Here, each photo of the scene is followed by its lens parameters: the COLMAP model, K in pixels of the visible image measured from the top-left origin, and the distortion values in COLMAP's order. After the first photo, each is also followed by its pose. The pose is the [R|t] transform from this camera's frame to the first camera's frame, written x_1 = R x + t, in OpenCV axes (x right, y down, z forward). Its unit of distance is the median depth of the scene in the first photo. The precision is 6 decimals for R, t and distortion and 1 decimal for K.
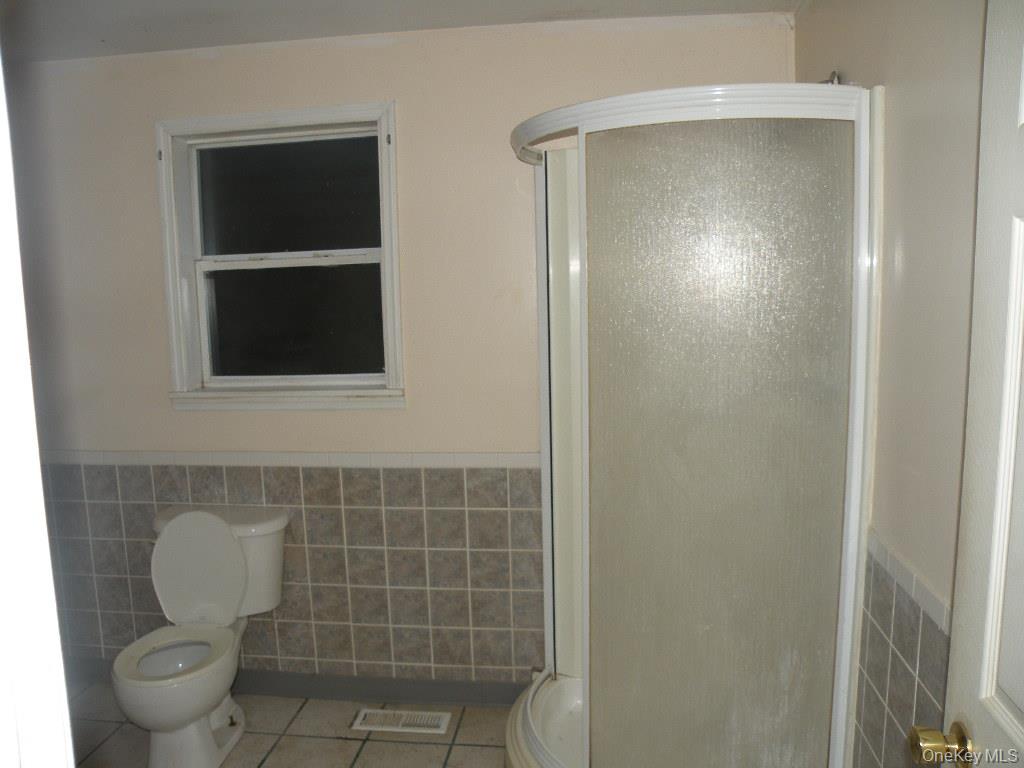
lens RADIAL K [[811.9, 0, 509.9], [0, 811.9, 388.6], [0, 0, 1]] dist [-0.168416, 0.141161]
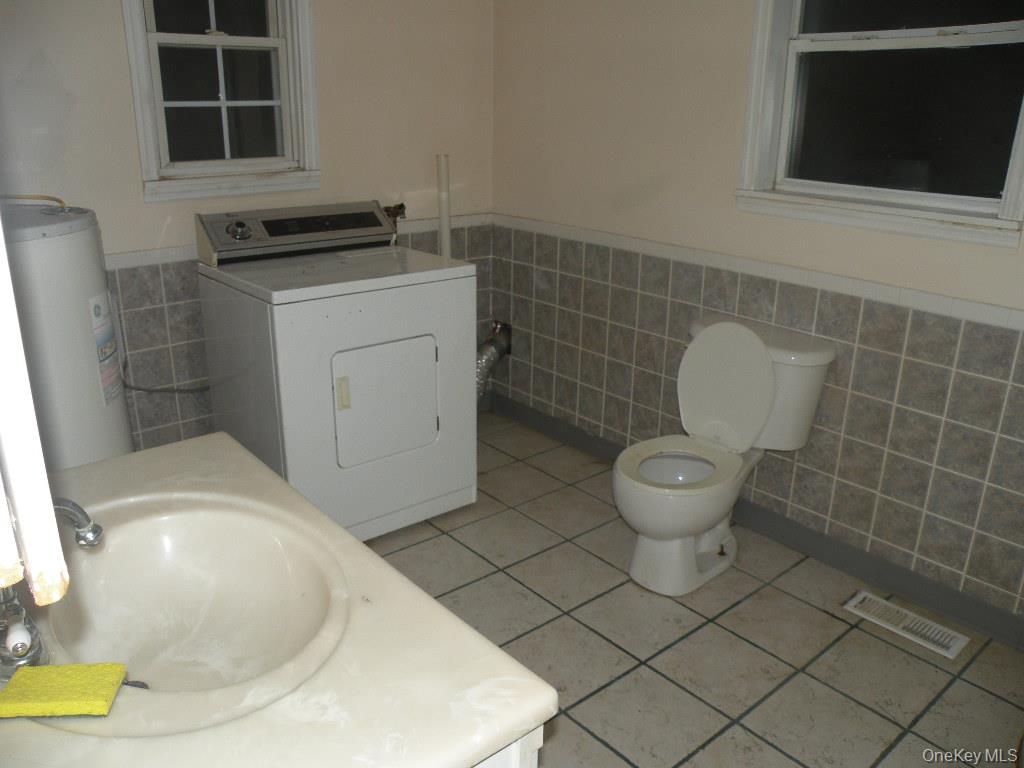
lens RADIAL K [[811.9, 0, 509.9], [0, 811.9, 388.6], [0, 0, 1]] dist [-0.168416, 0.141161]
pose [[0.732574, 0.262229, -0.628149, 0.009782], [-0.123048, 0.958629, 0.256688, 0.022075], [0.669473, -0.110750, 0.734534, 0.136954]]
